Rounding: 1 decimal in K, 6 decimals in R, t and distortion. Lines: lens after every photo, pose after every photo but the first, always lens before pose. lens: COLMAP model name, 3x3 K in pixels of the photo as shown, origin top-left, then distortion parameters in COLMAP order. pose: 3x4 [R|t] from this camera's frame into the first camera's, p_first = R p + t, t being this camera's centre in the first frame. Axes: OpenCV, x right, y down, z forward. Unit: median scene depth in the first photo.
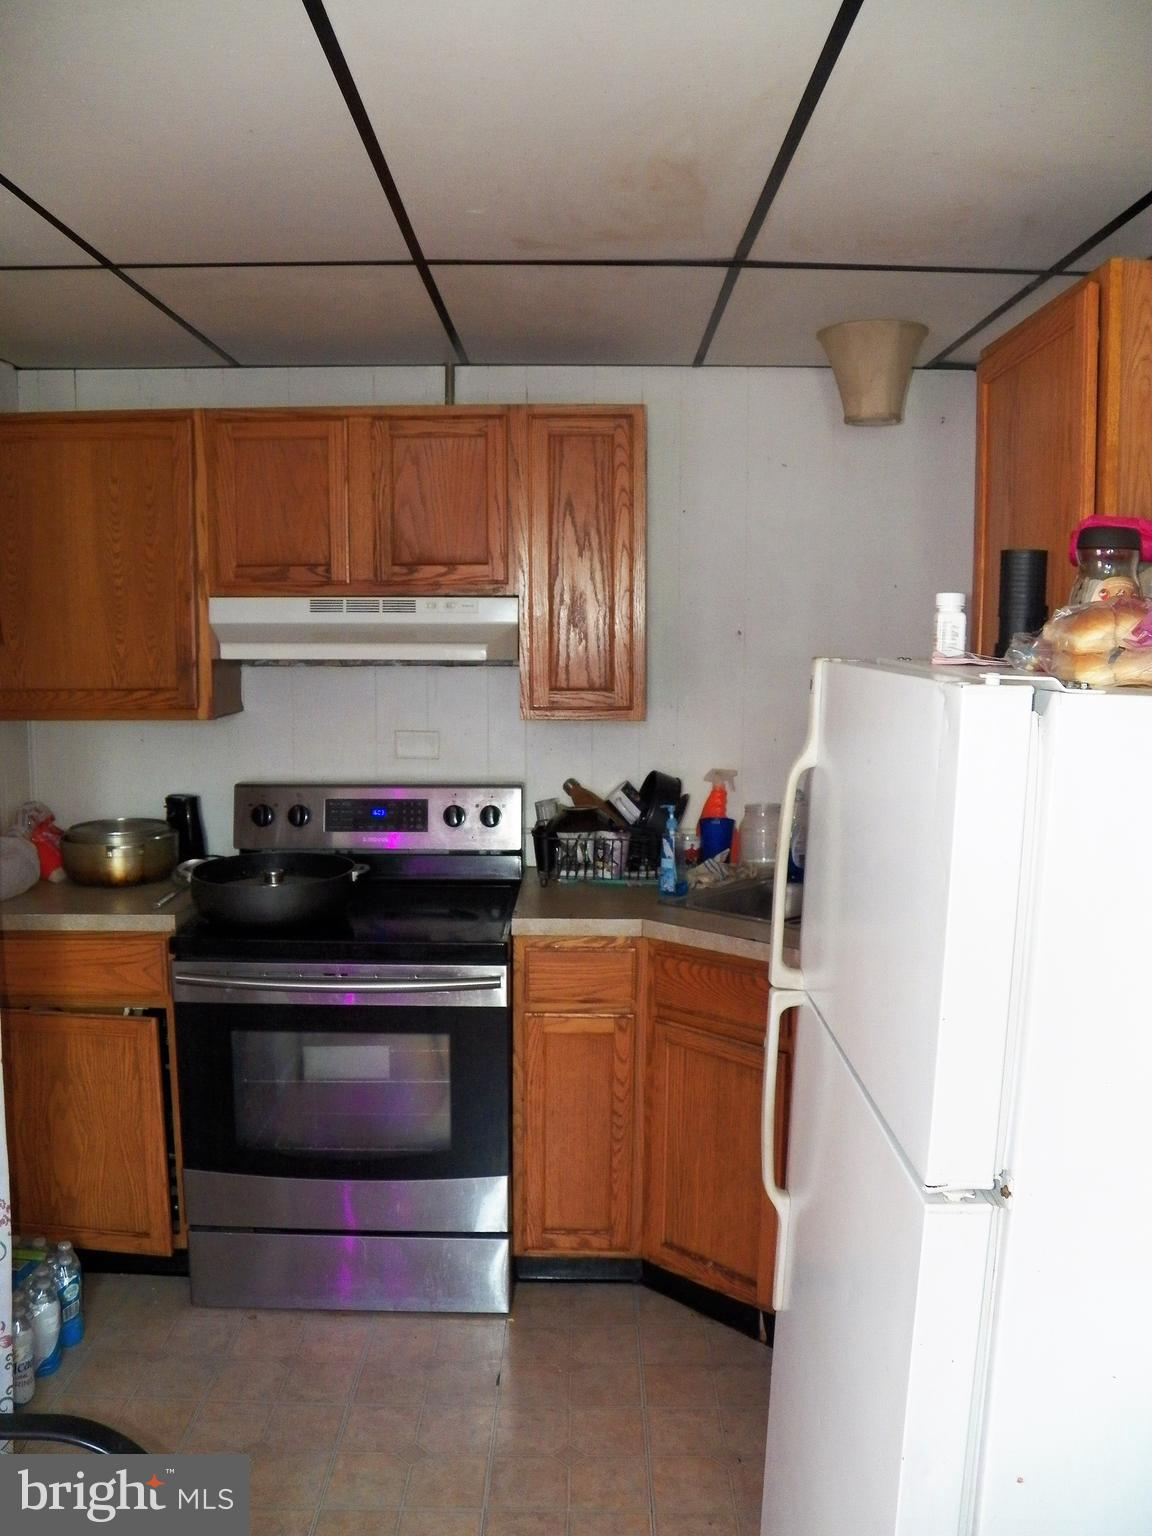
lens RADIAL K [[1254.1, 0, 576.0], [0, 1254.1, 768.0], [0, 0, 1]] dist [-0.138583, 0.090402]
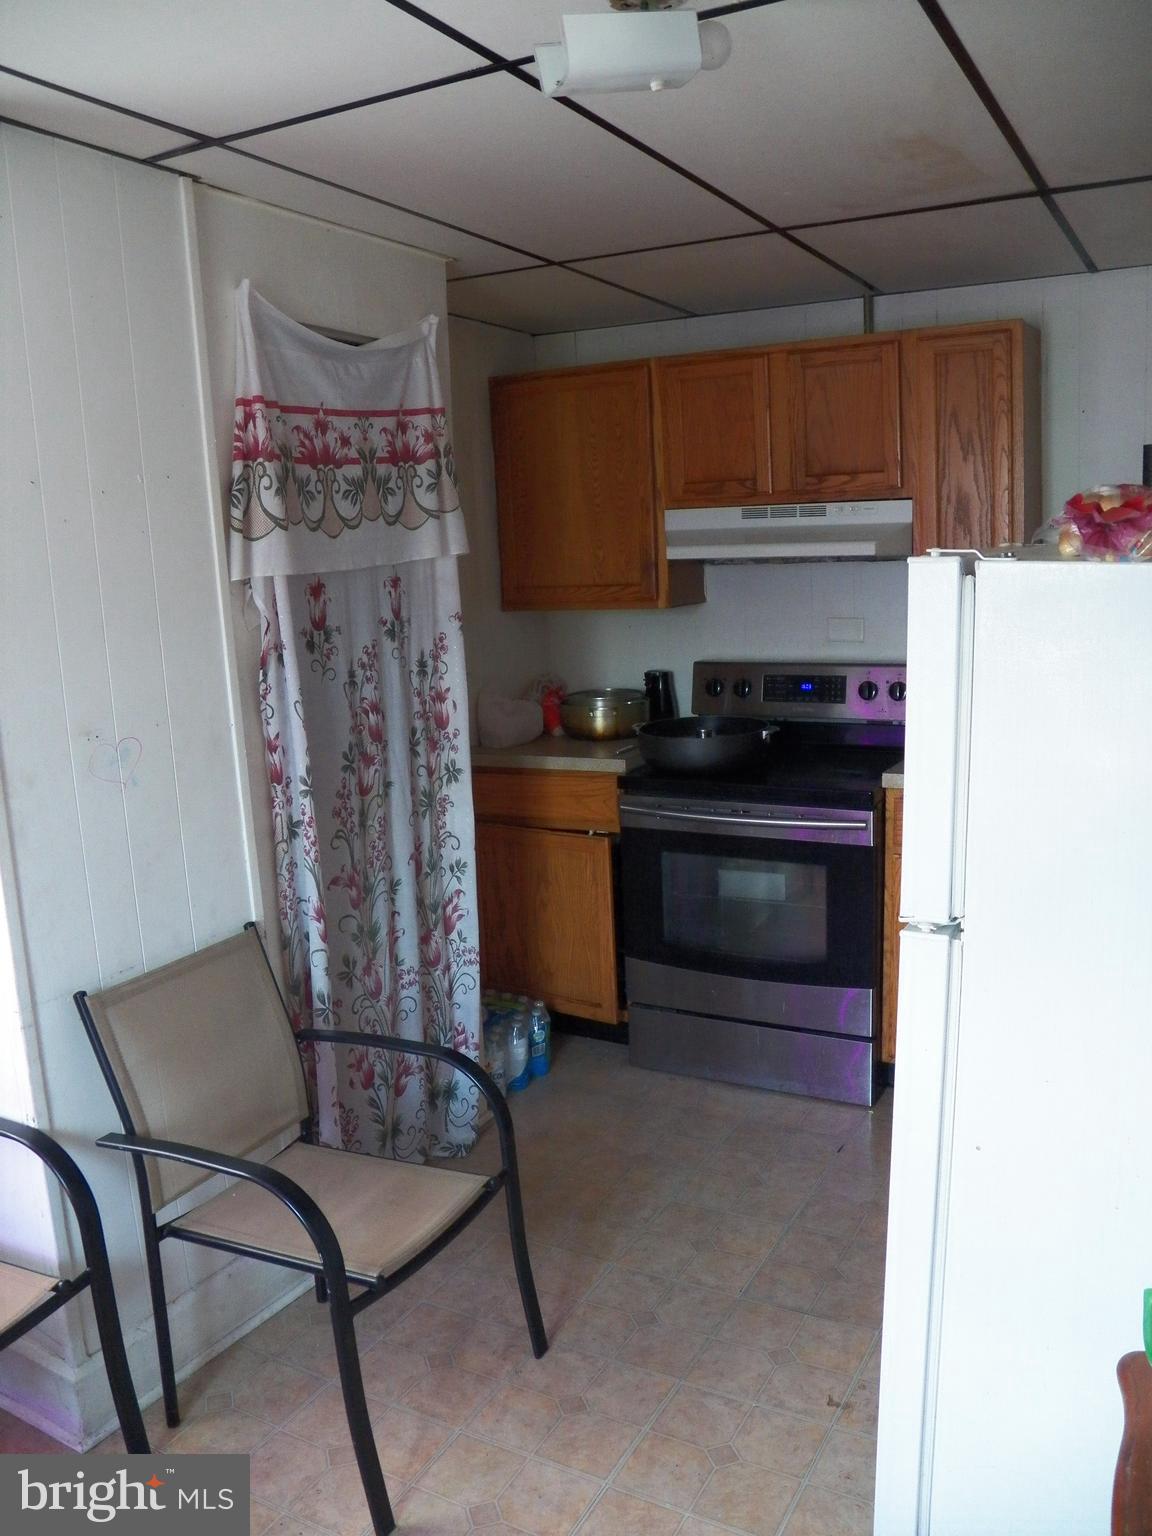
lens RADIAL K [[1254.1, 0, 576.0], [0, 1254.1, 768.0], [0, 0, 1]] dist [-0.138583, 0.090402]
pose [[0.876222, 0.046607, -0.479649, 0.241502], [-0.010019, 0.996859, 0.078562, 0.023729], [0.481804, -0.064033, 0.873936, -0.157385]]
